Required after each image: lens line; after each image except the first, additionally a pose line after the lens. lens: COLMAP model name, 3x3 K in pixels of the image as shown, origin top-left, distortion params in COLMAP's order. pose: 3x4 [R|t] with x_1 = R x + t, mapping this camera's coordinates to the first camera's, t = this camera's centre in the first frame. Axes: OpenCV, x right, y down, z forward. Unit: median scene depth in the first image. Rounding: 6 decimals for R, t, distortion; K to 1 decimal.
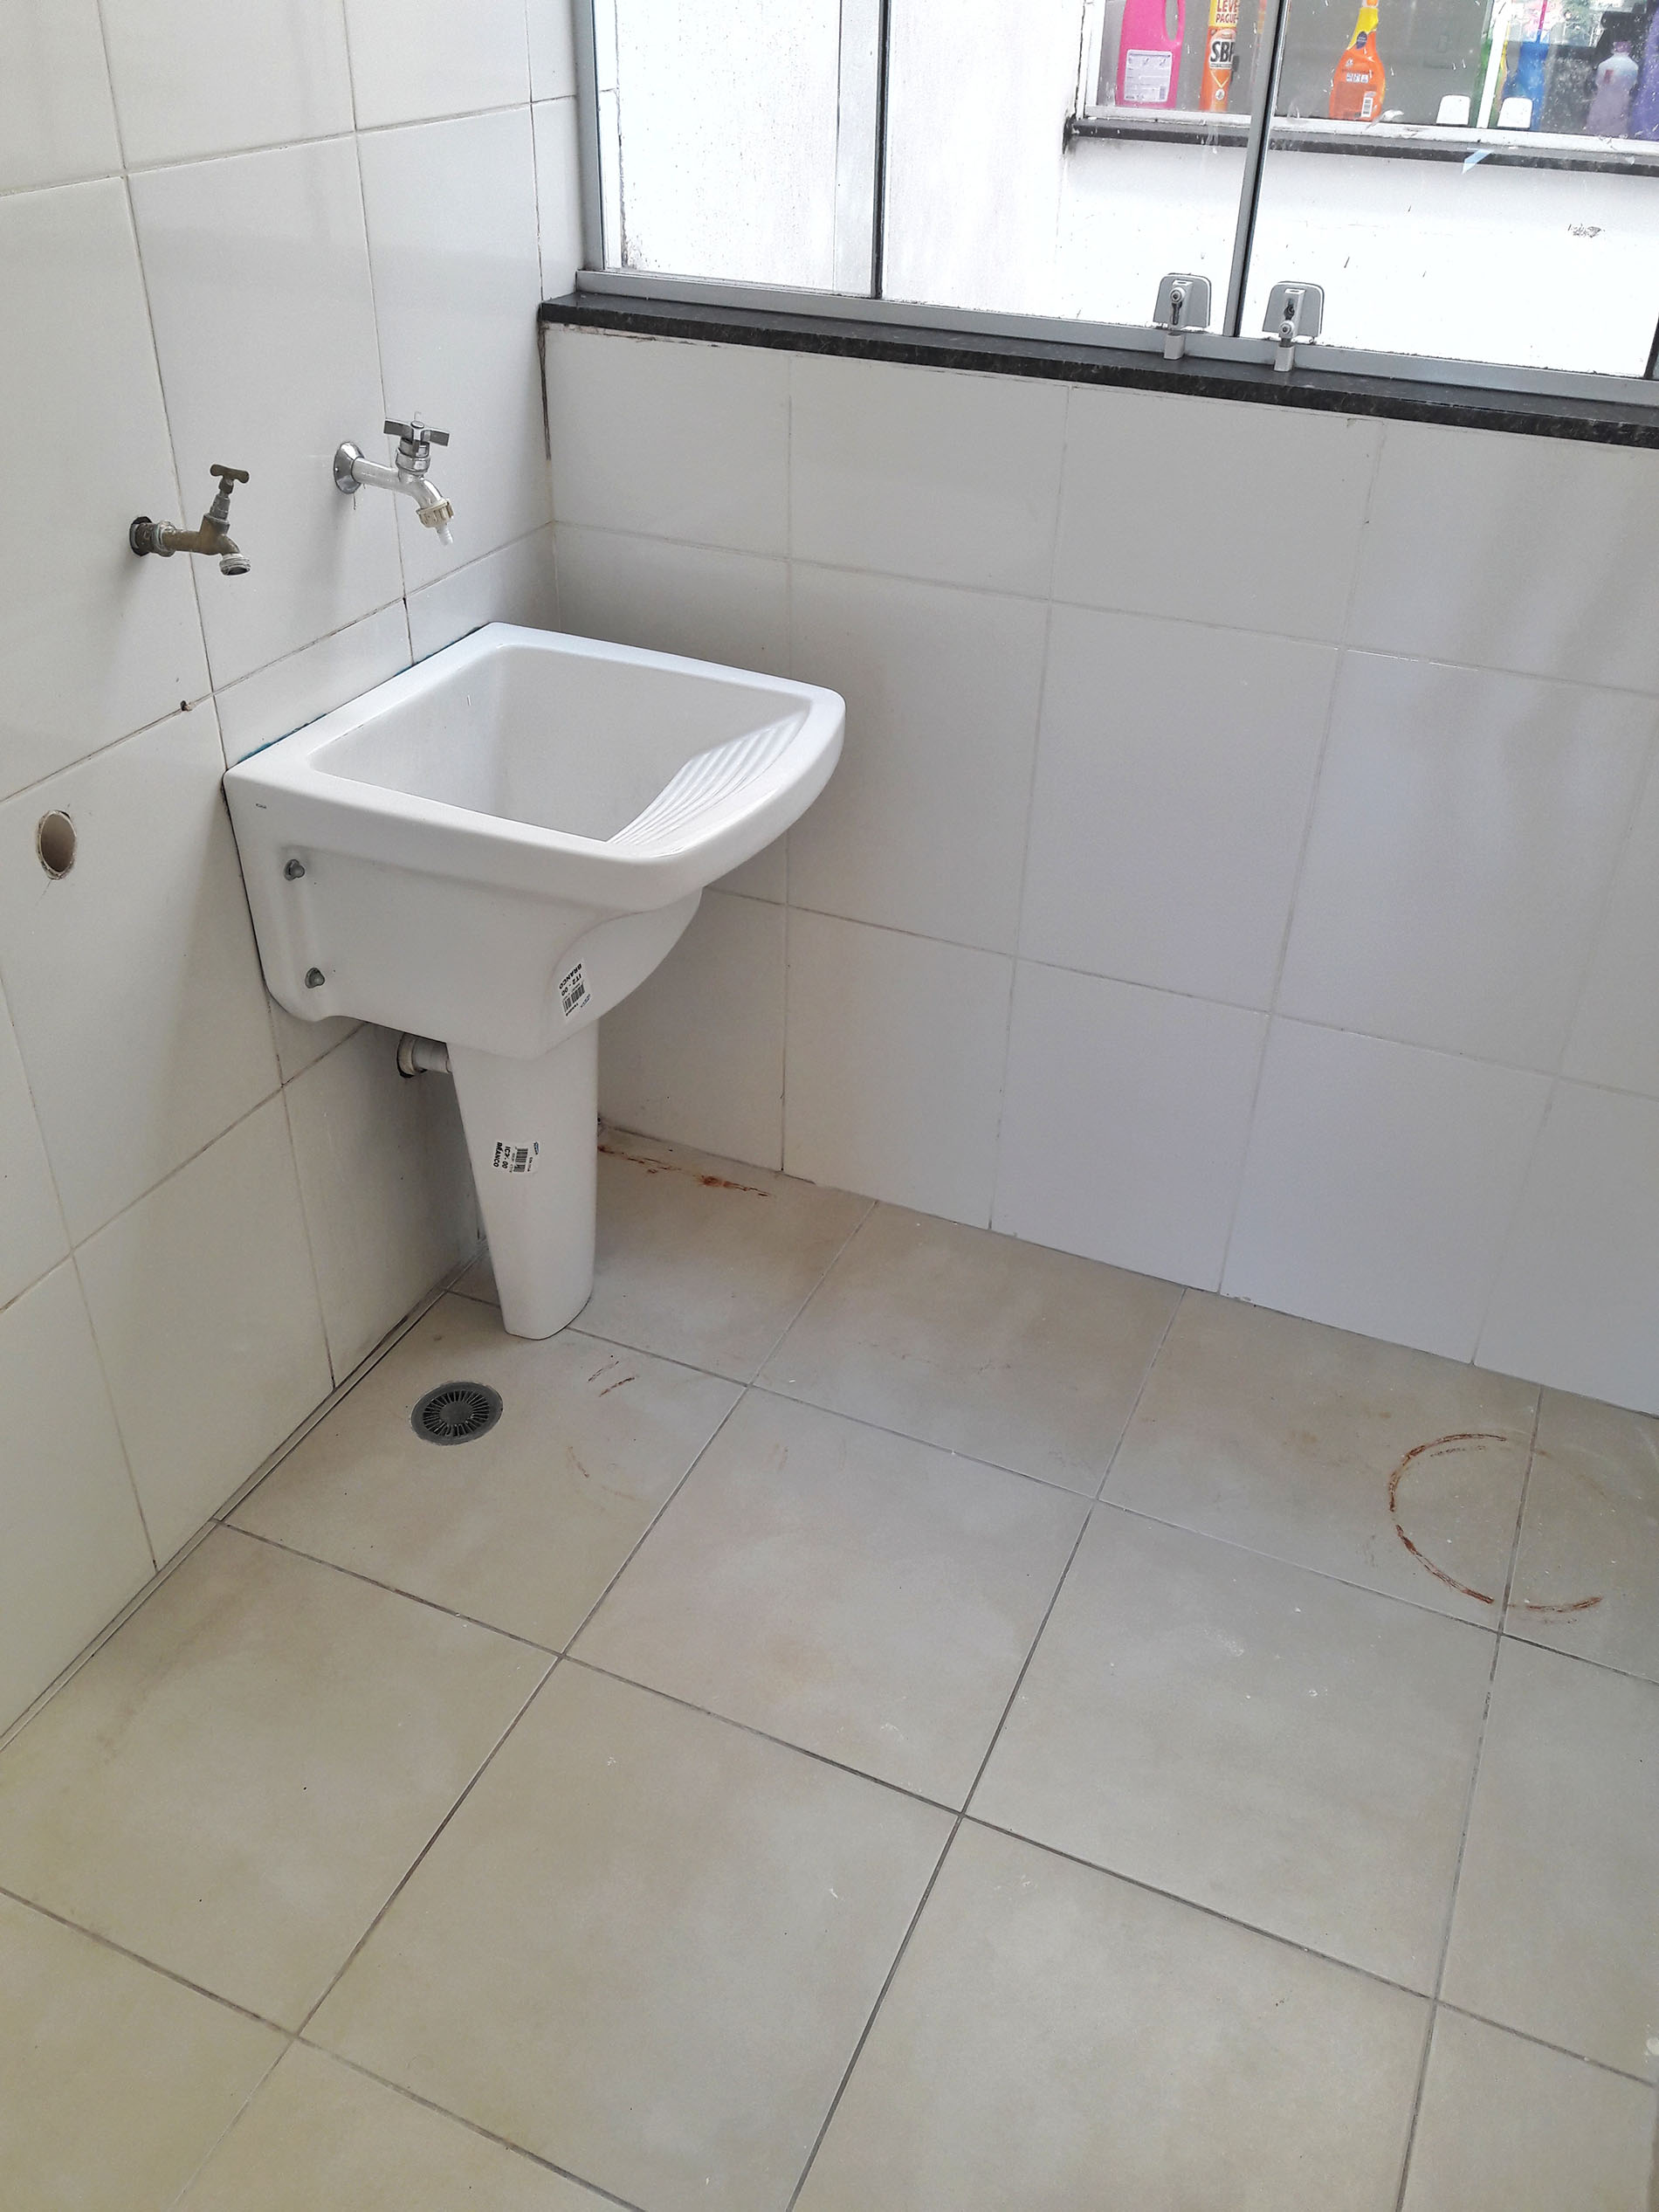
lens RADIAL K [[1833.0, 0, 767.4], [0, 1833.0, 1093.6], [0, 0, 1]] dist [0.114999, -0.165523]
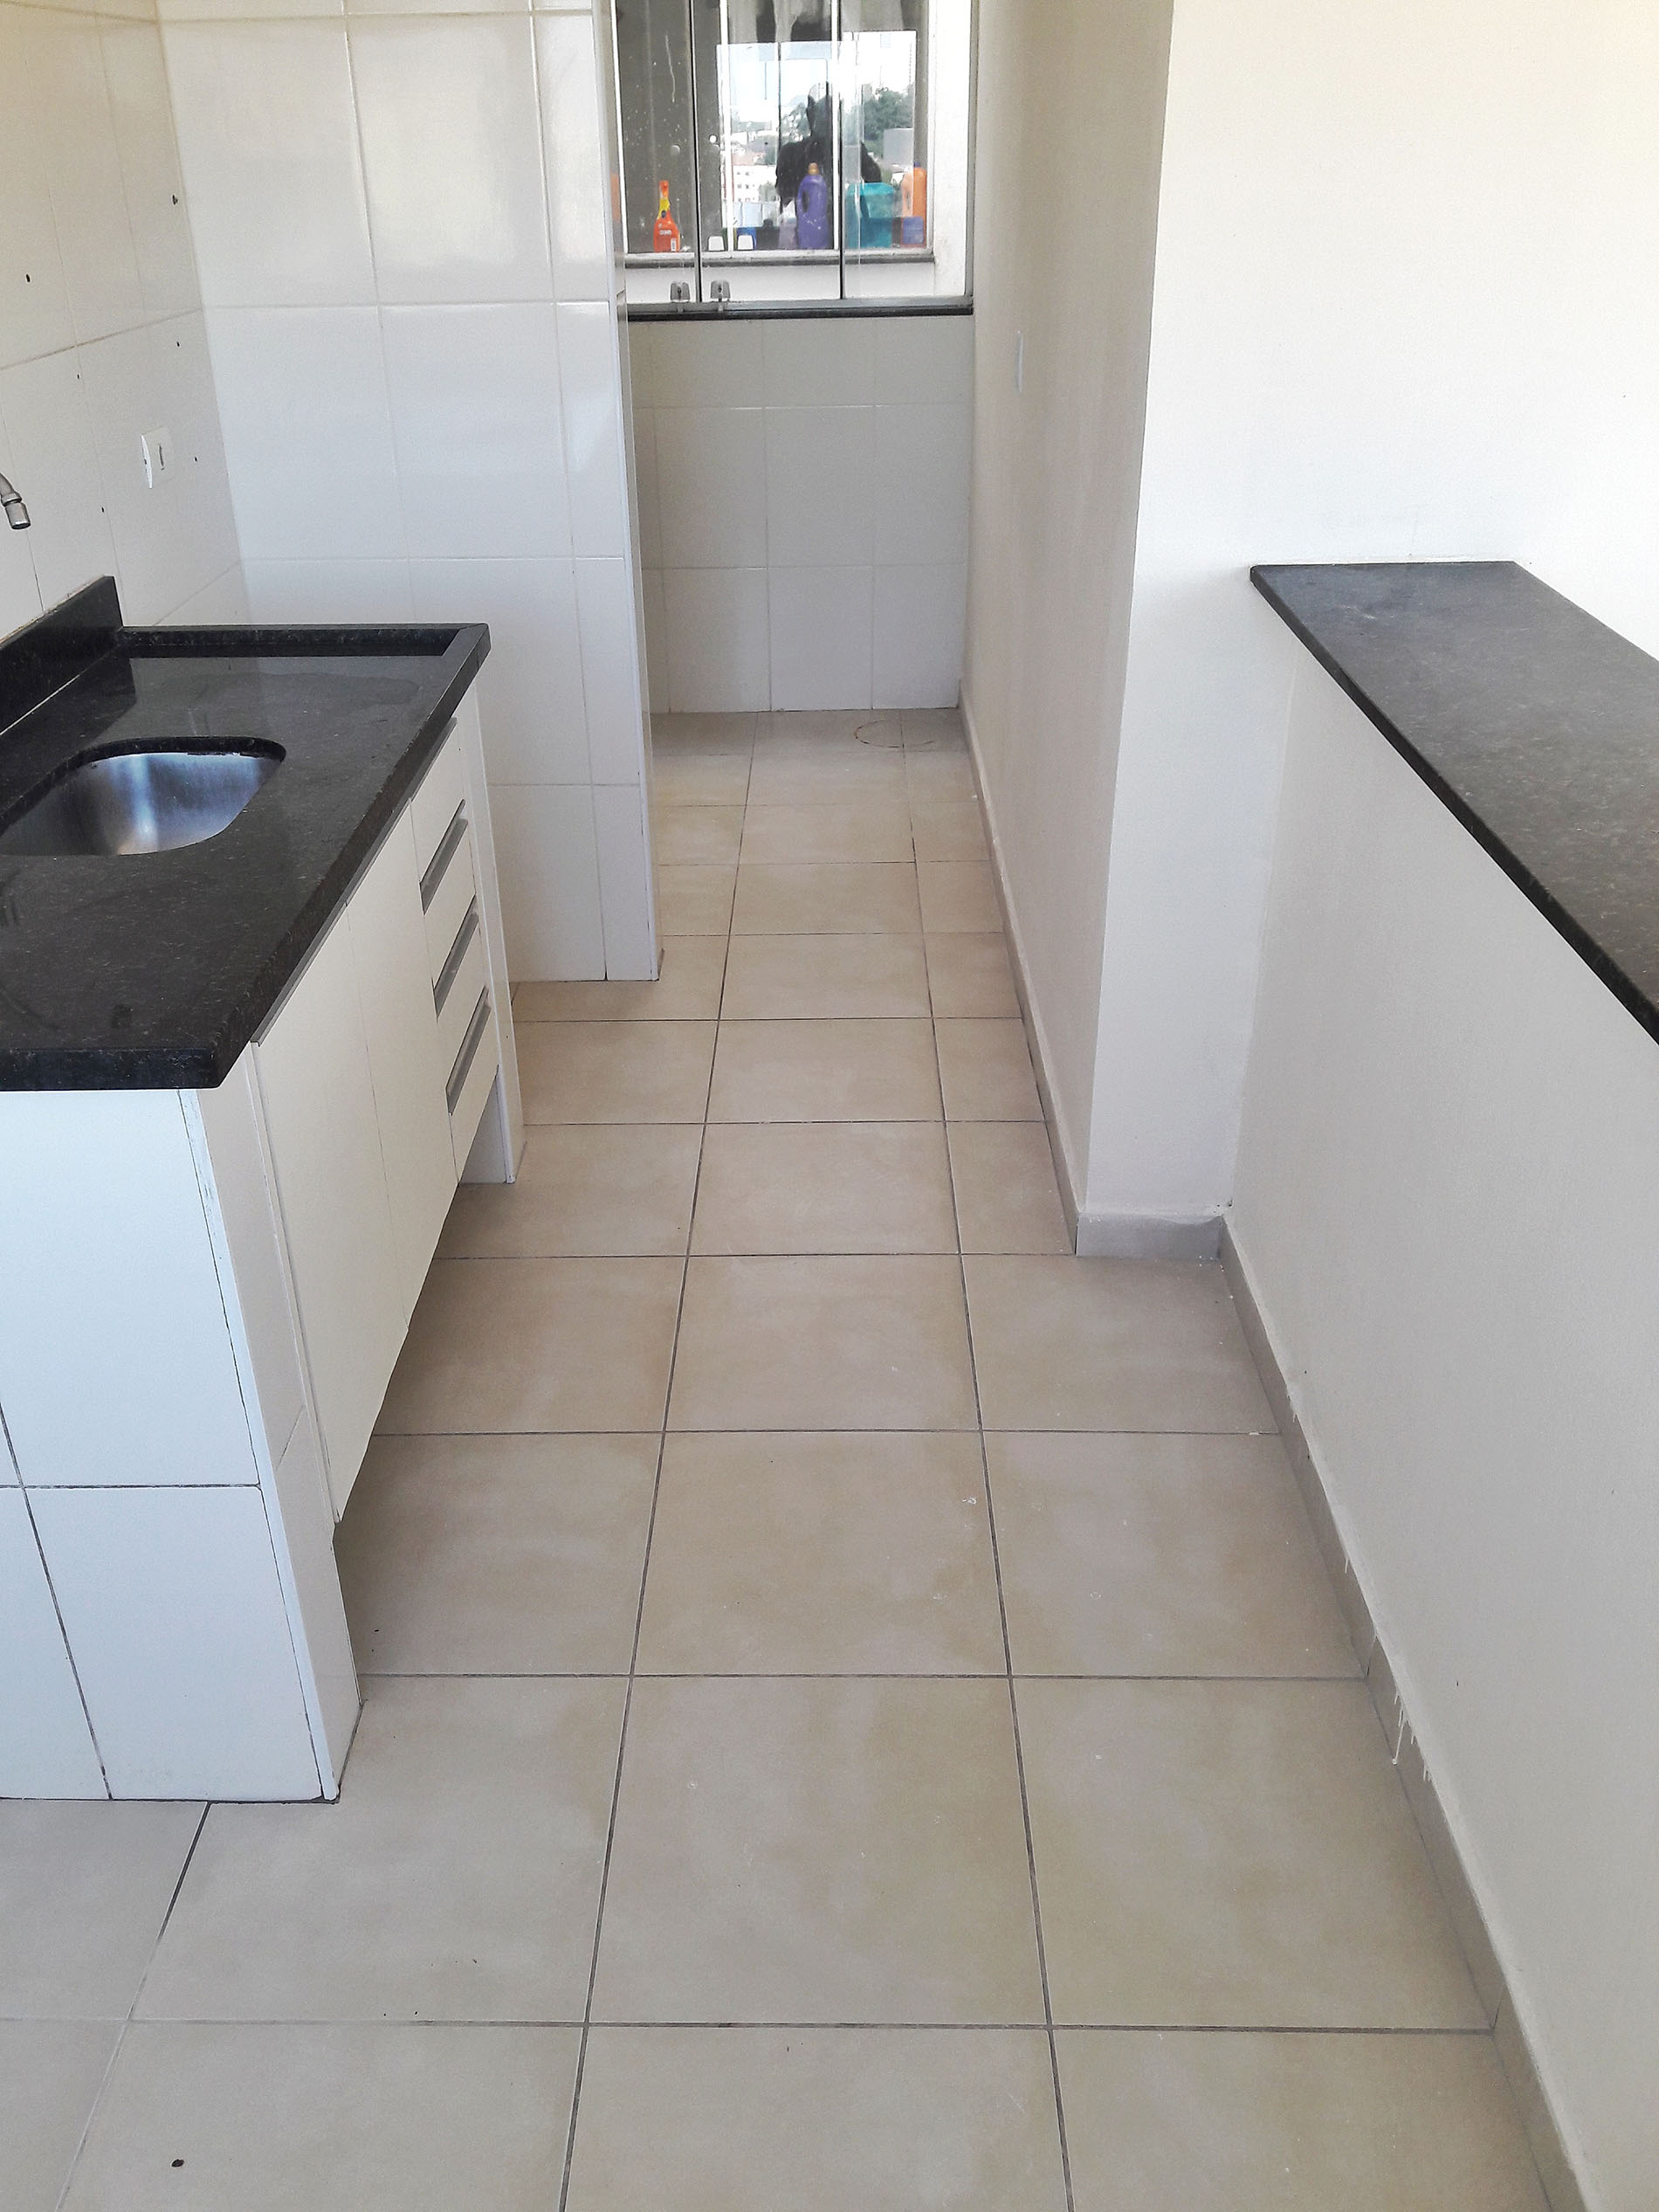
lens RADIAL K [[1807.8, 0, 792.5], [0, 1807.8, 1108.7], [0, 0, 1]] dist [0.178446, -0.366429]
pose [[0.914868, -0.217455, 0.340190, -0.445369], [0.246139, 0.968280, -0.042999, 0.493396], [-0.320049, 0.123073, 0.939373, -0.801238]]
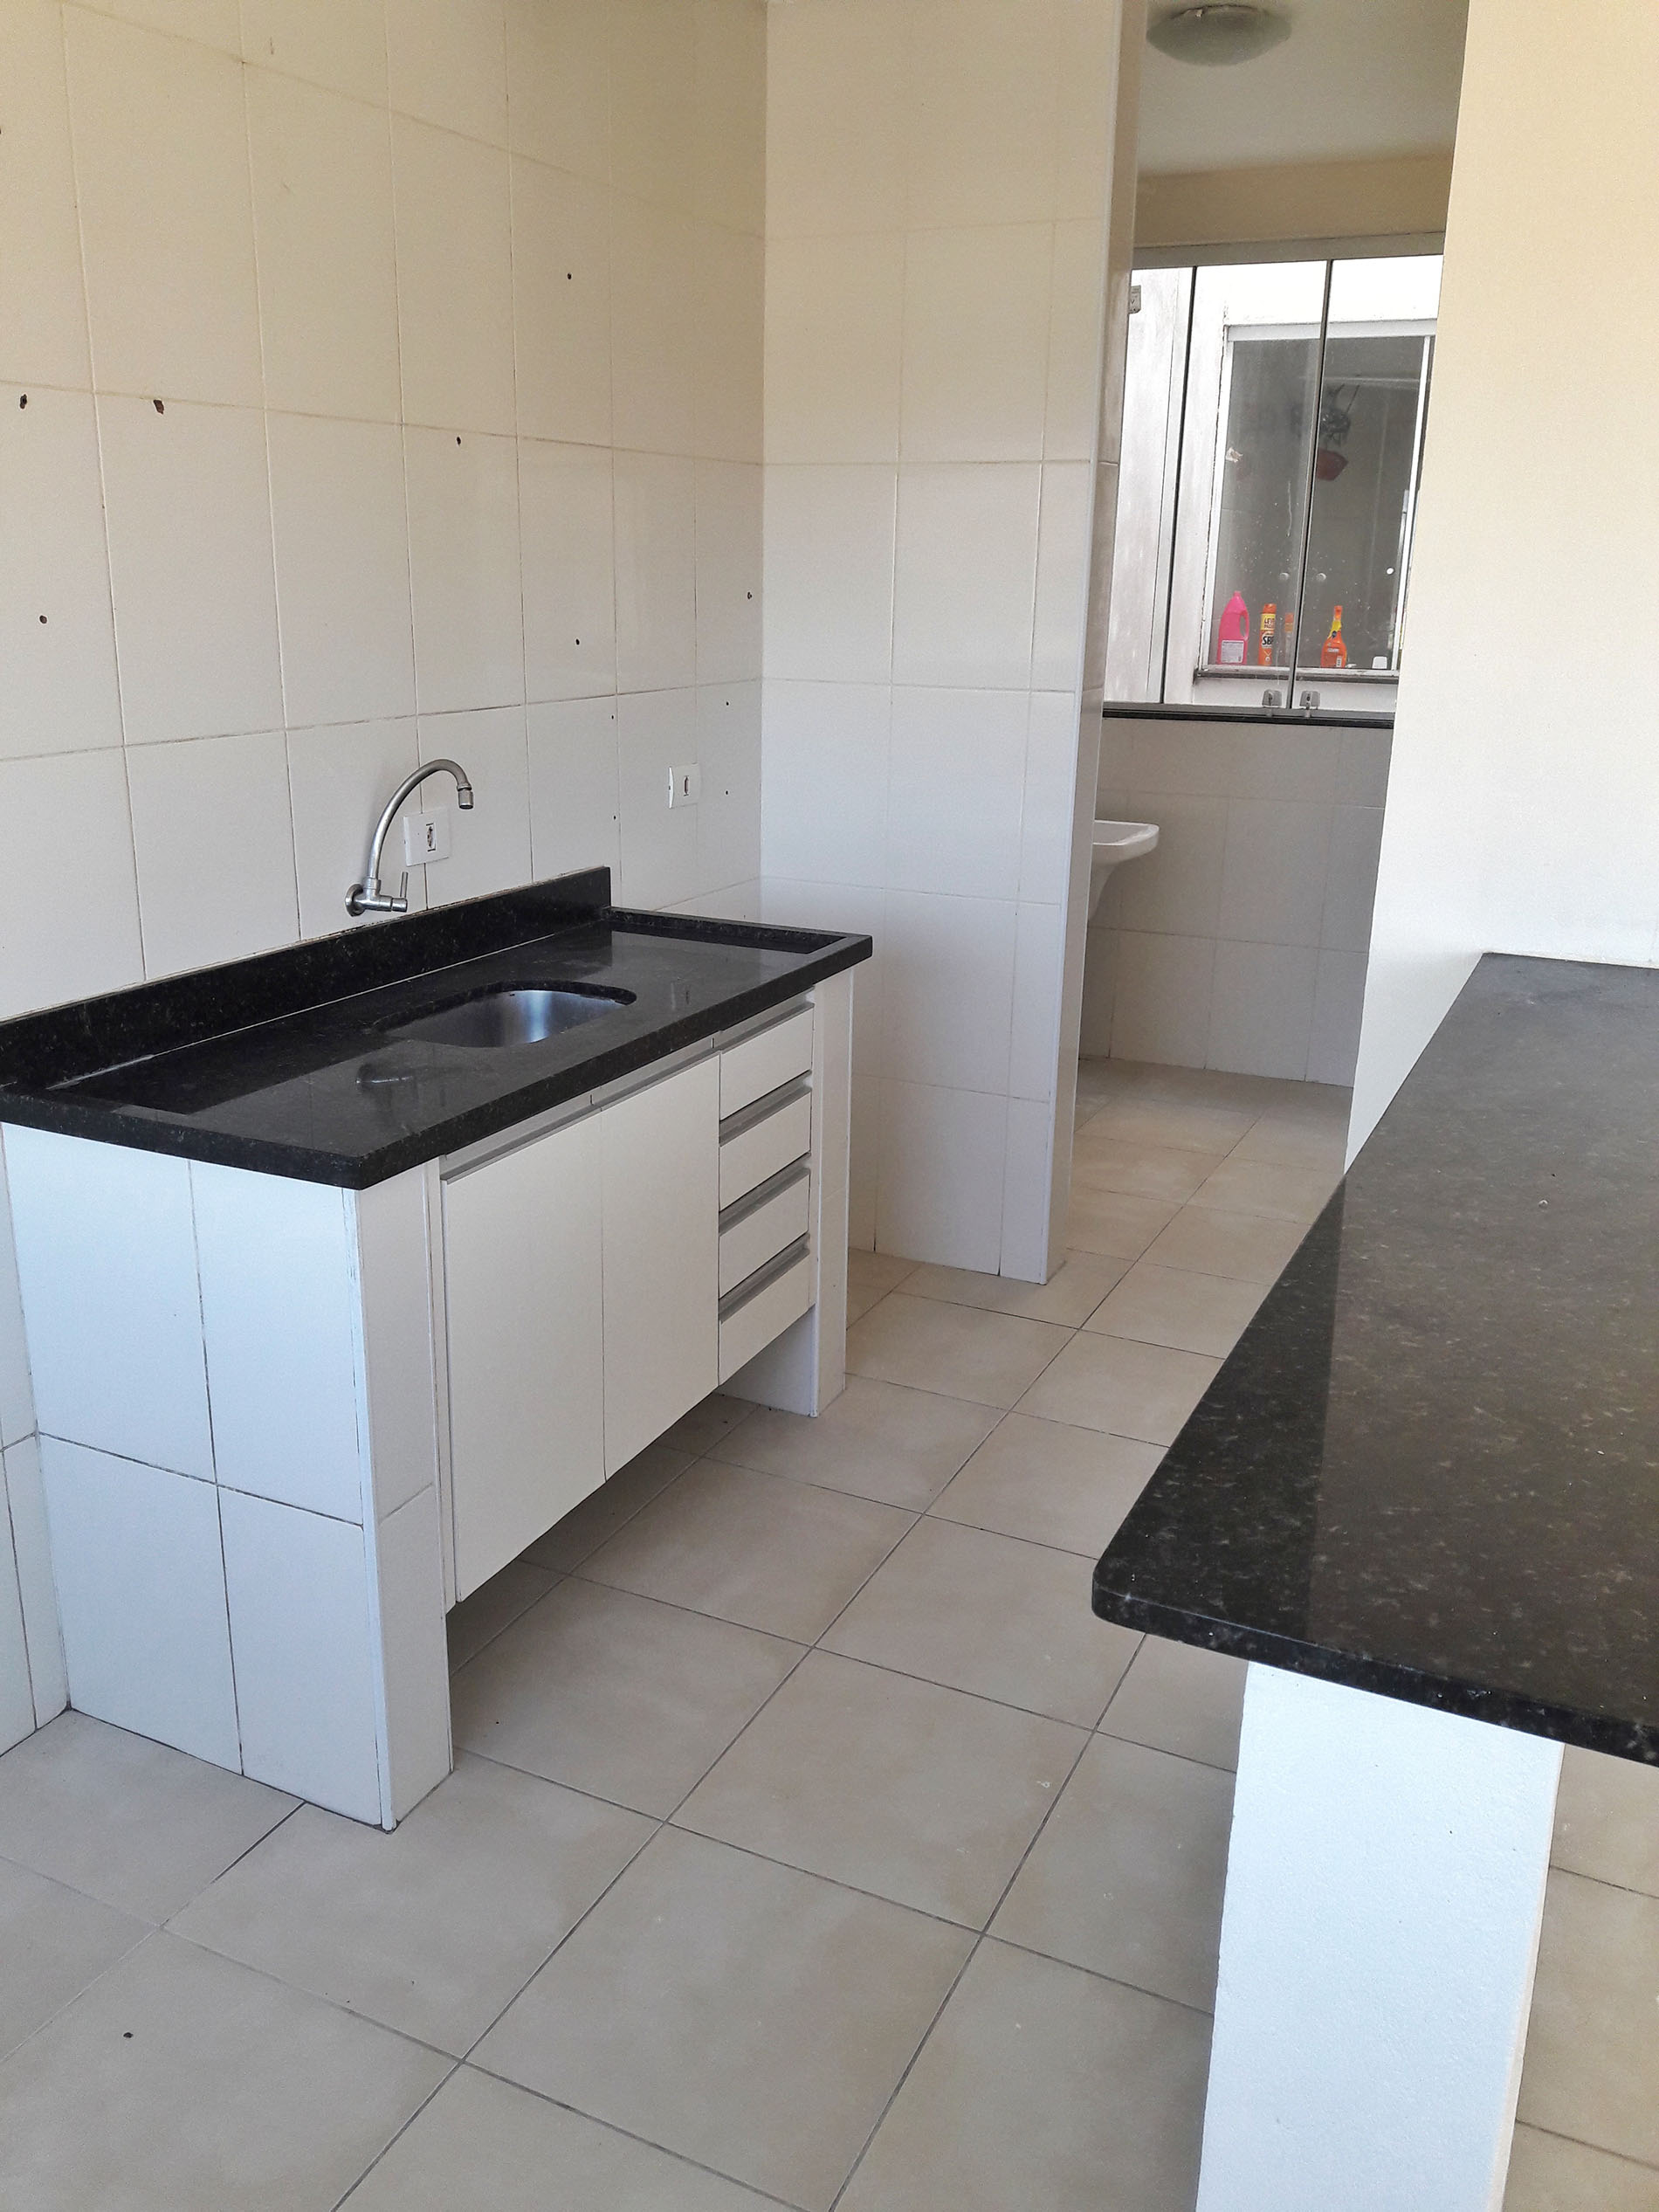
lens RADIAL K [[1833.0, 0, 767.4], [0, 1833.0, 1093.6], [0, 0, 1]] dist [0.114999, -0.165523]
pose [[0.999537, 0.008780, -0.029123, -0.270404], [-0.016809, 0.957395, -0.288291, 0.576839], [0.025351, 0.288647, 0.957100, -0.922136]]
